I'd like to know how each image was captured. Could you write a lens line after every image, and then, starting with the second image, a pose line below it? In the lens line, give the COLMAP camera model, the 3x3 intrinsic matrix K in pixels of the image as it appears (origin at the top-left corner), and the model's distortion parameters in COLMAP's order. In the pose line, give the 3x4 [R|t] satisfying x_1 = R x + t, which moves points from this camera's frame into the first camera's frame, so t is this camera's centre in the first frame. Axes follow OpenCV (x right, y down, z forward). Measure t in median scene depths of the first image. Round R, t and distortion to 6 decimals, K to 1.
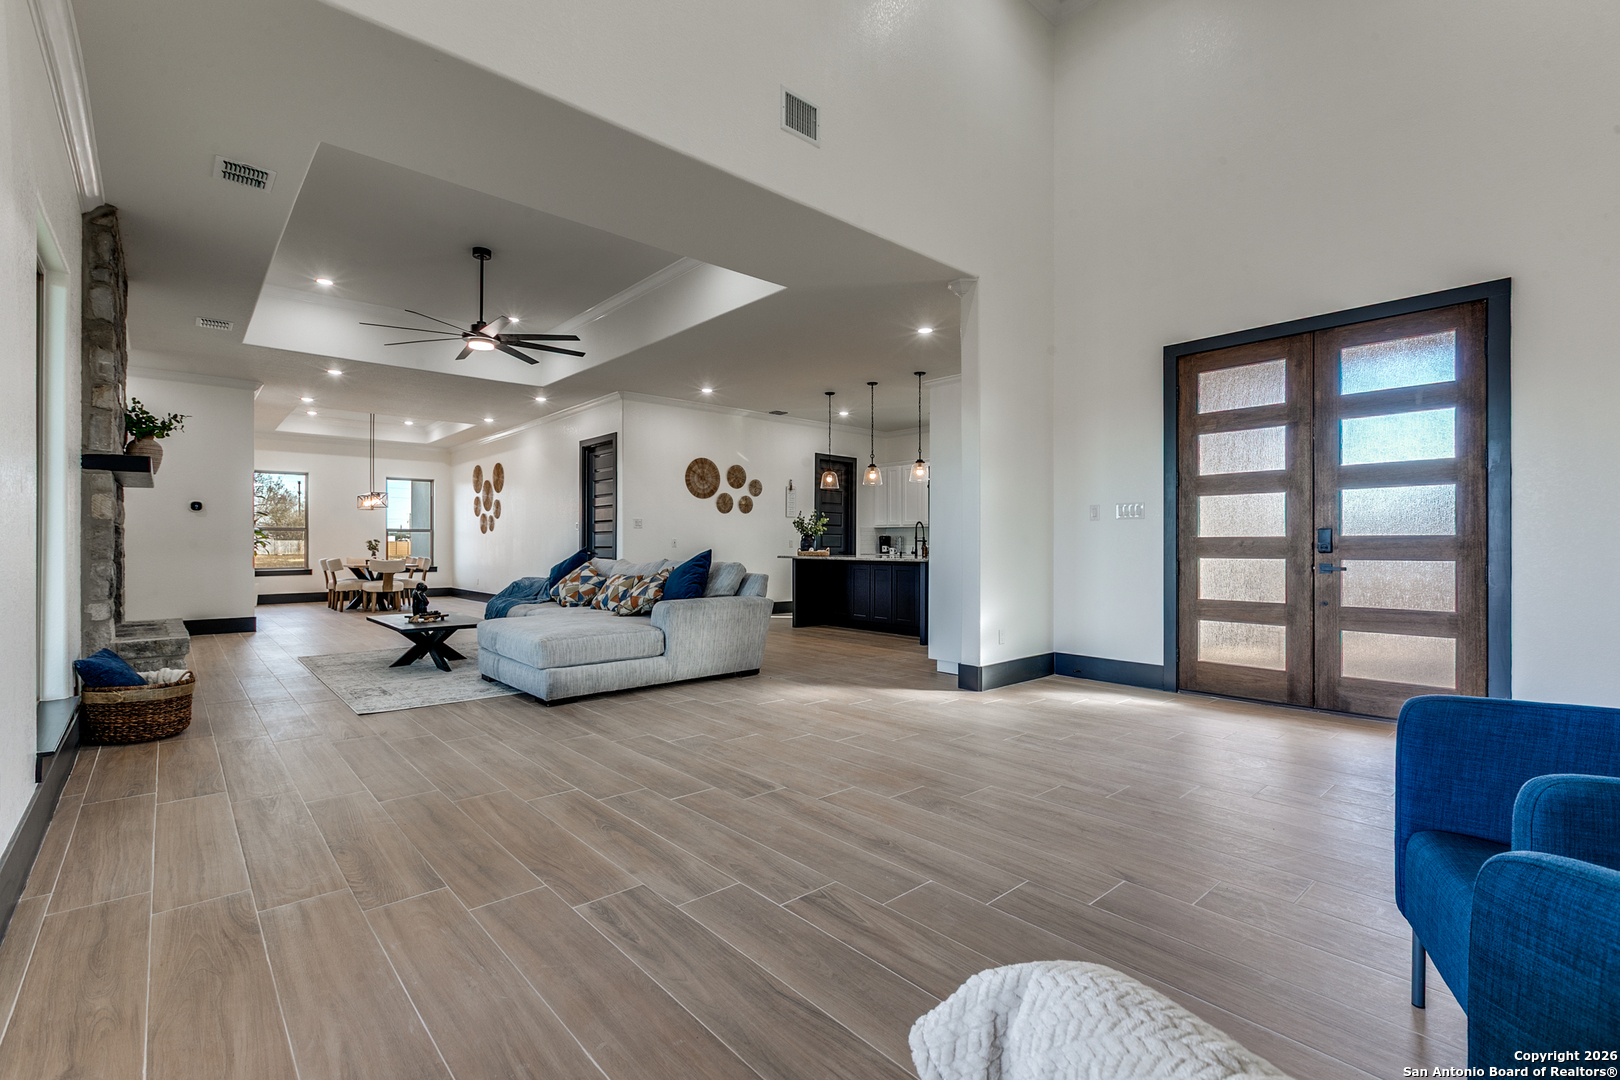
lens RADIAL K [[722.2, 0, 807.9], [0, 722.2, 546.1], [0, 0, 1]] dist [0.002591, -0.000376]
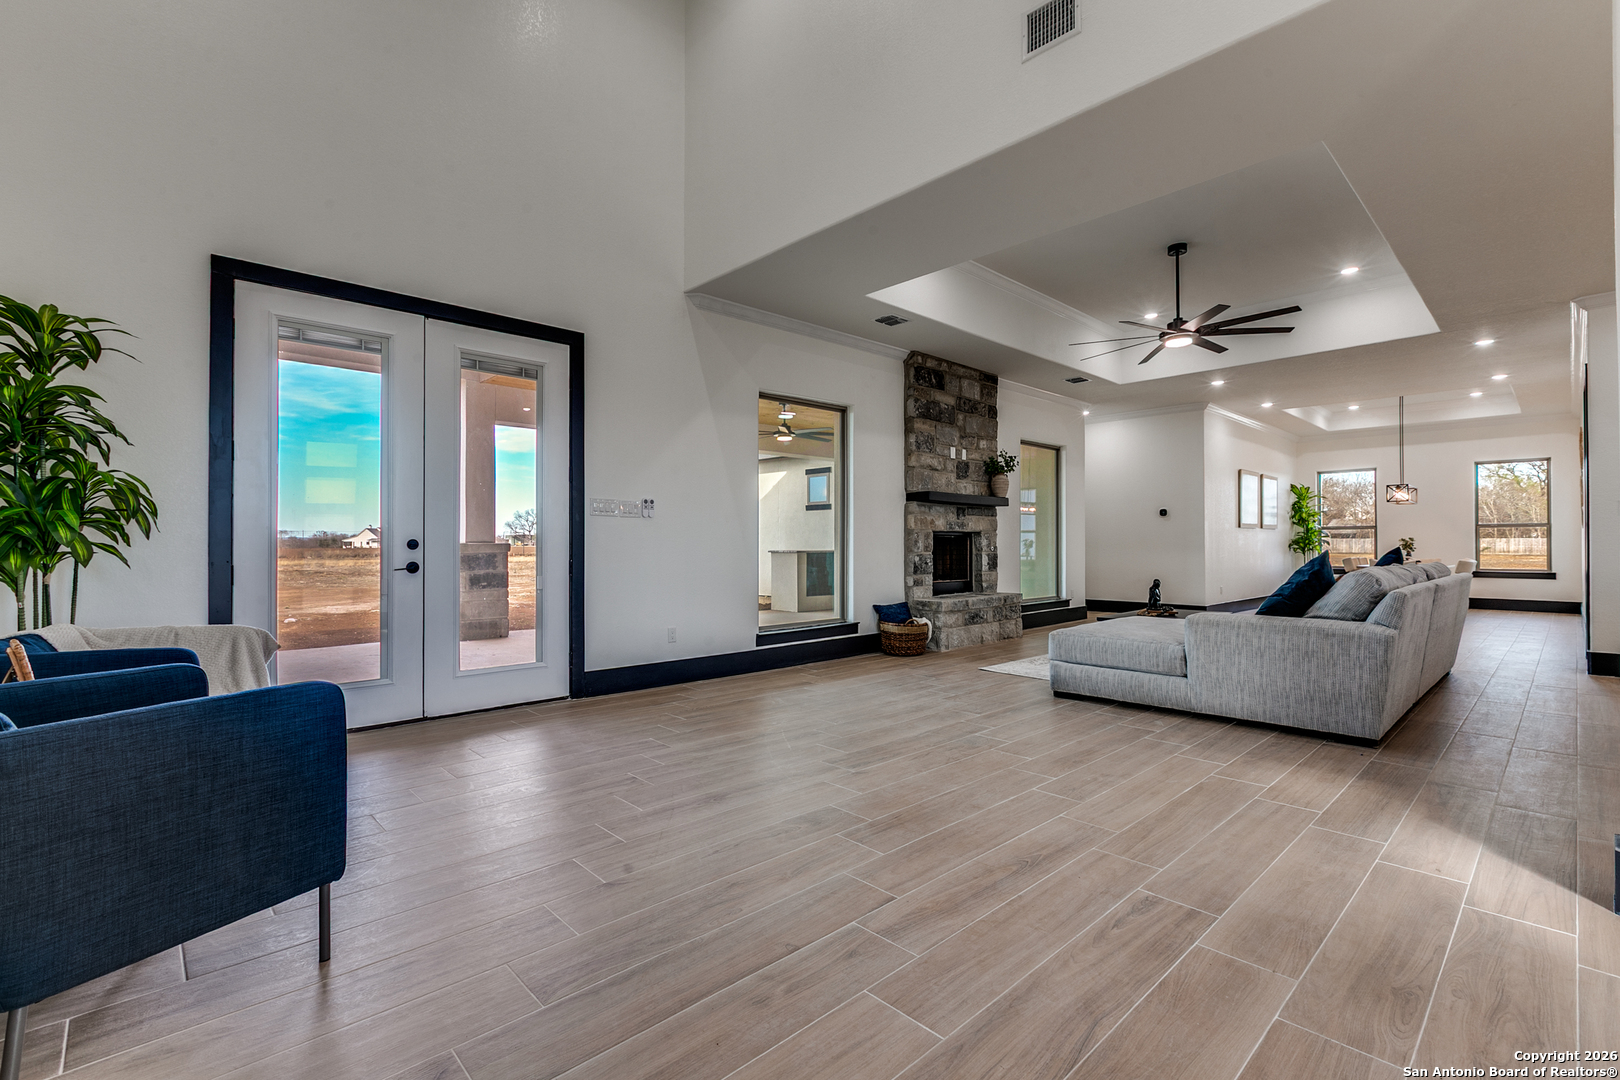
lens RADIAL K [[722.2, 0, 794.3], [0, 722.2, 540.5], [0, 0, 1]] dist [0.002591, -0.000376]
pose [[0.017746, -0.004640, -0.999832, 0.818340], [-0.001230, 0.999988, -0.004662, -0.000947], [0.999842, 0.001312, 0.017740, 0.707759]]
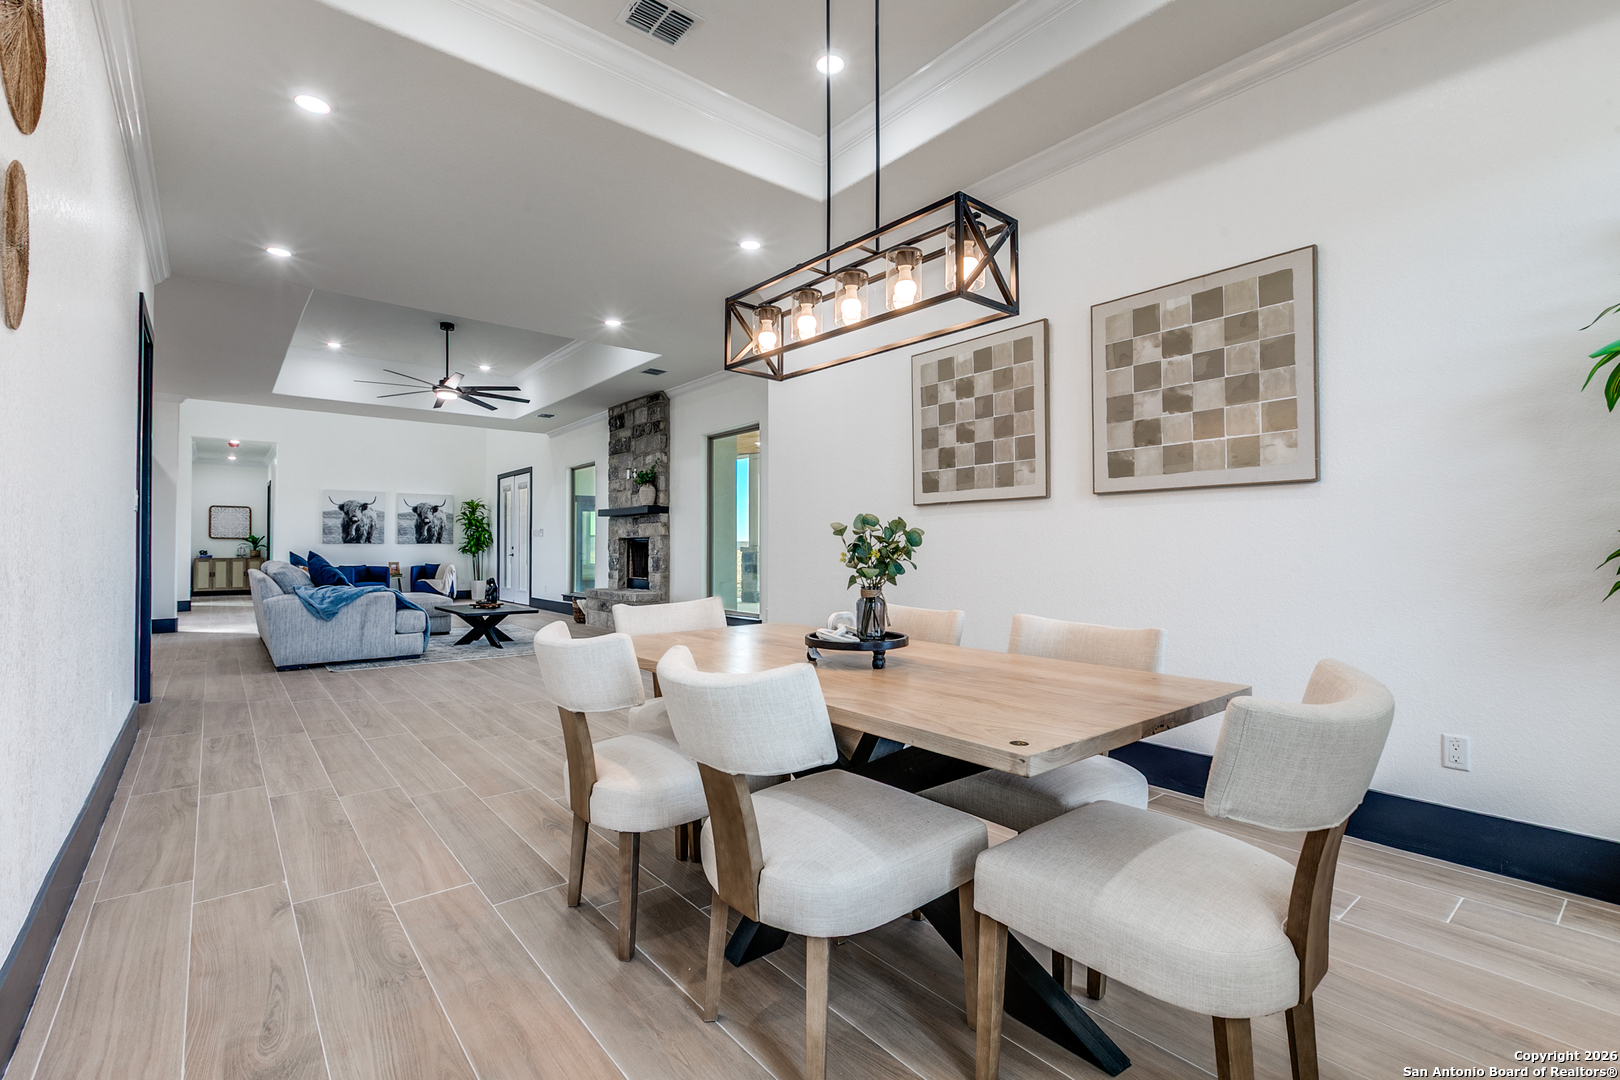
lens RADIAL K [[722.2, 0, 812.9], [0, 722.2, 528.8], [0, 0, 1]] dist [0.002591, -0.000376]
pose [[-0.999330, 0.001931, 0.036554, -1.842077], [0.000969, 0.999653, -0.026334, -0.001618], [-0.036592, -0.026280, -0.998985, 3.572855]]
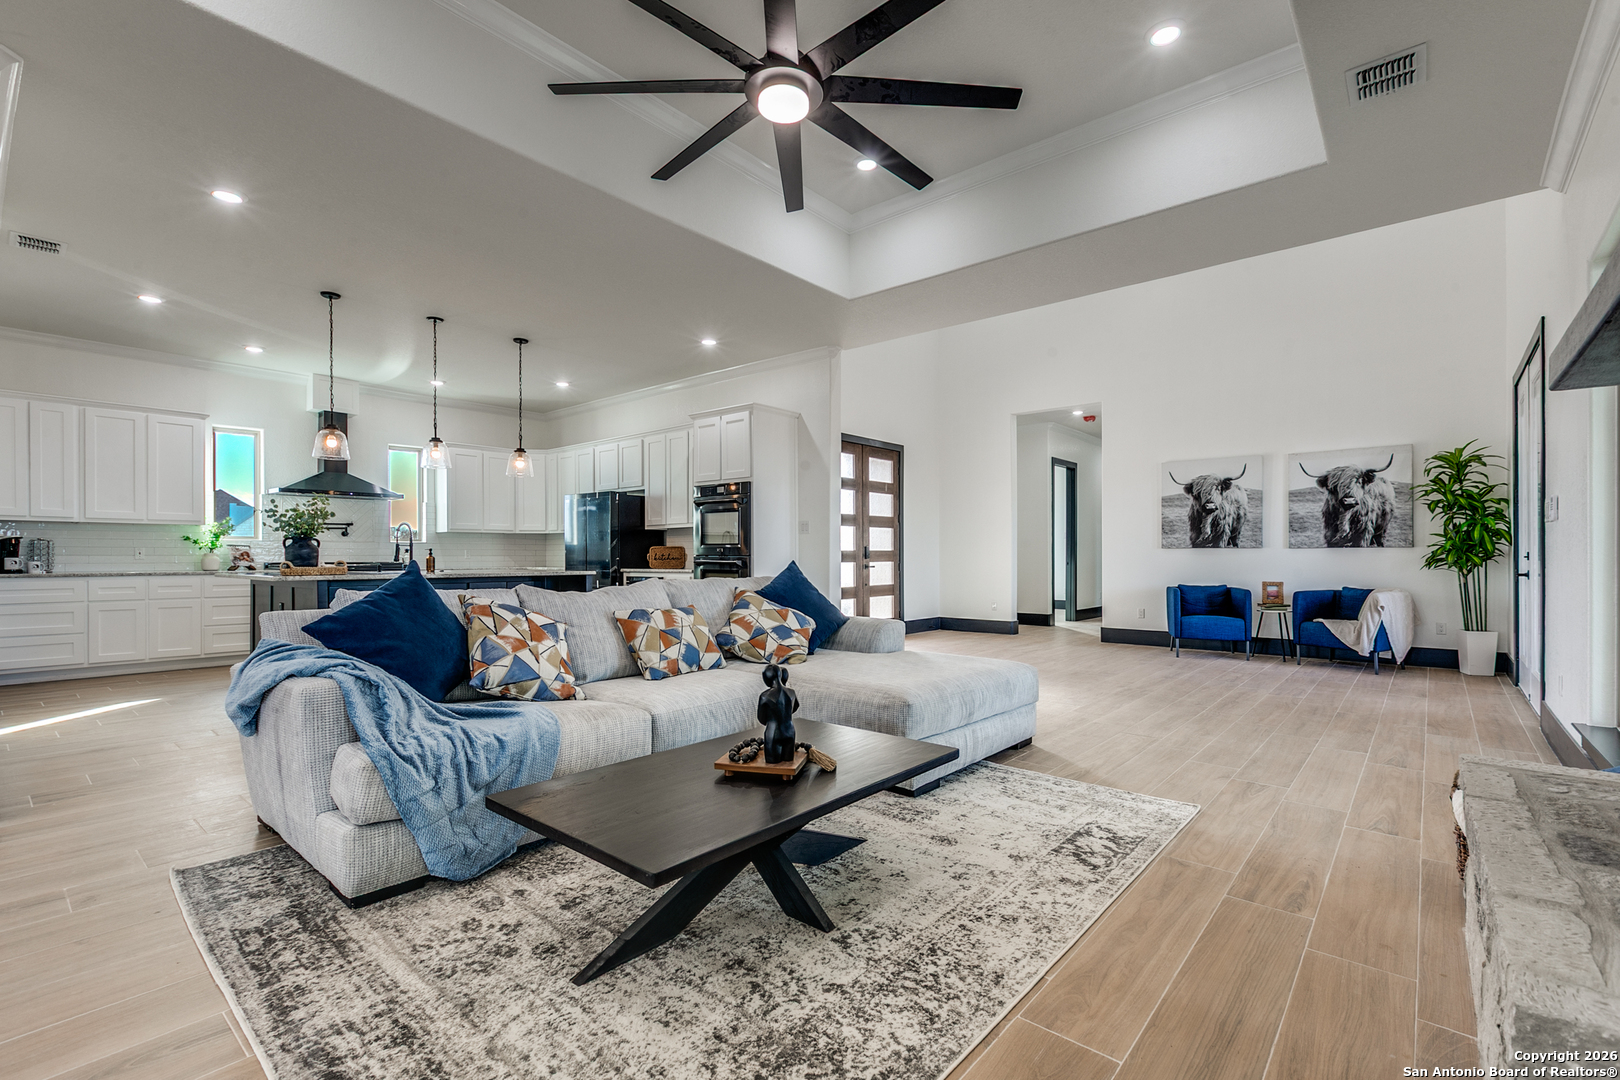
lens RADIAL K [[722.2, 0, 816.8], [0, 722.2, 557.1], [0, 0, 1]] dist [0.002591, -0.000376]
pose [[-0.134358, -0.003006, 0.990928, -1.412895], [-0.002224, 0.999994, 0.002732, -0.001624], [-0.990930, -0.001836, -0.134364, 1.645623]]
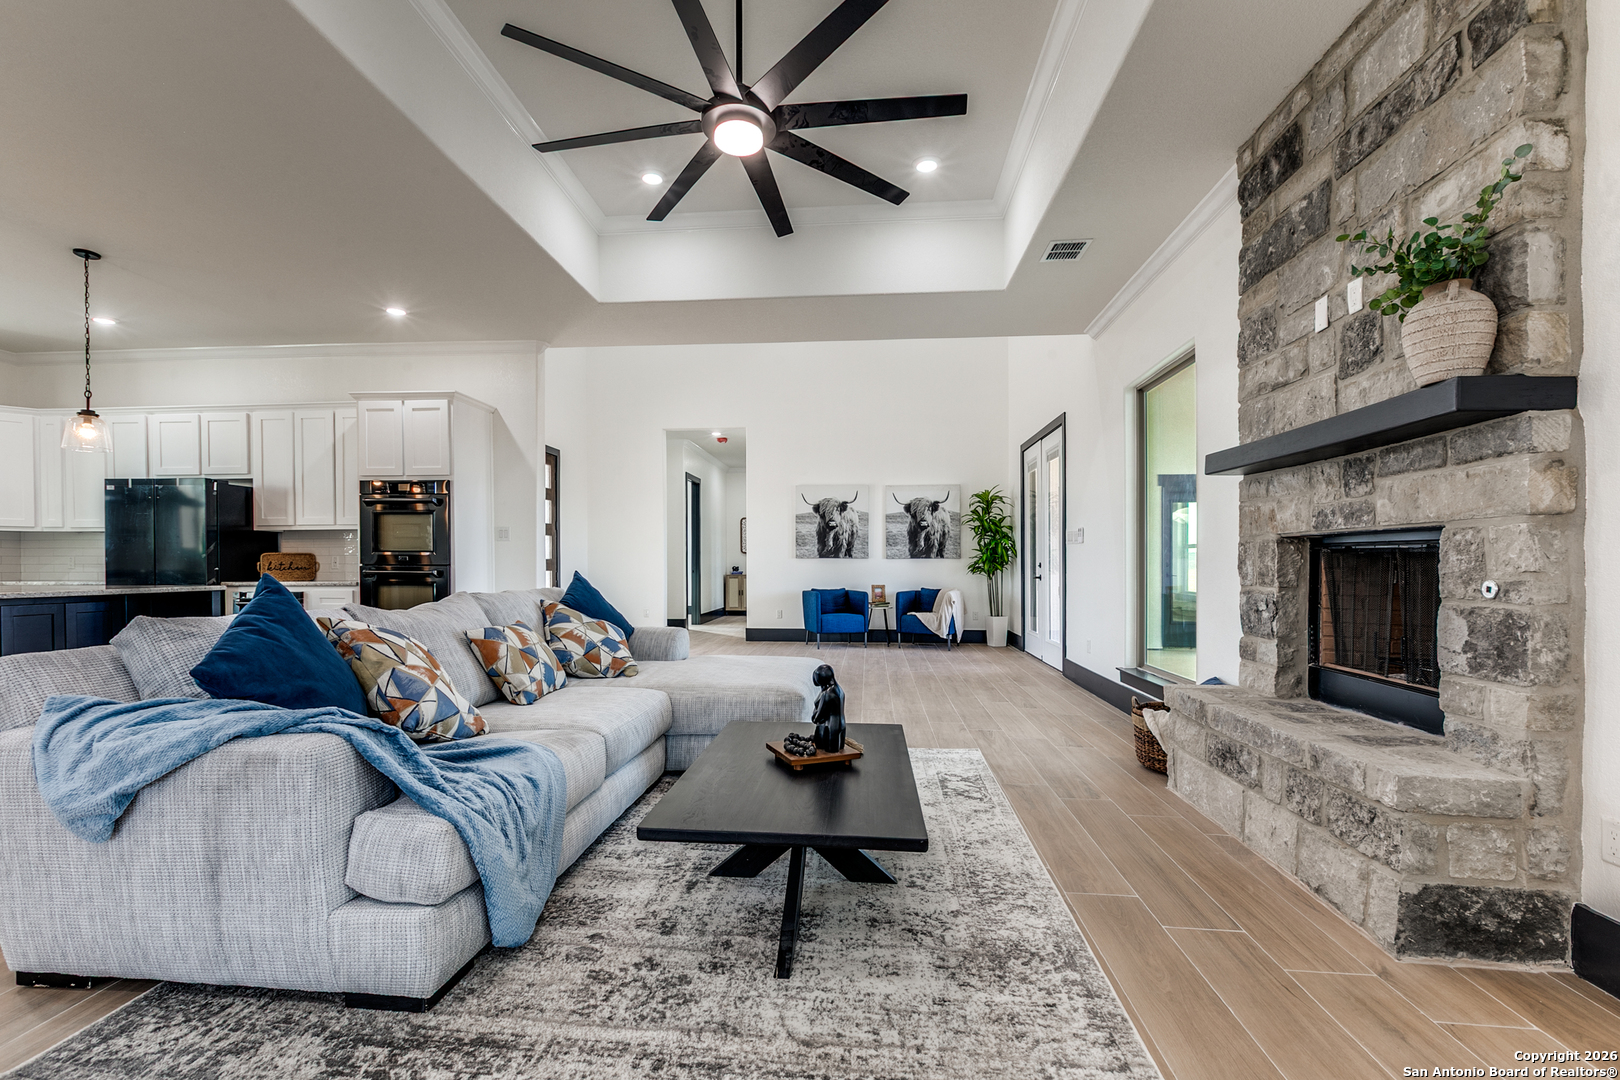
lens RADIAL K [[722.2, 0, 806.3], [0, 722.2, 567.5], [0, 0, 1]] dist [0.002591, -0.000376]
pose [[-0.680748, -0.006006, 0.732493, -1.308027], [-0.003340, 0.999981, 0.005095, -0.004255], [-0.732510, 0.001022, -0.680755, 2.017000]]
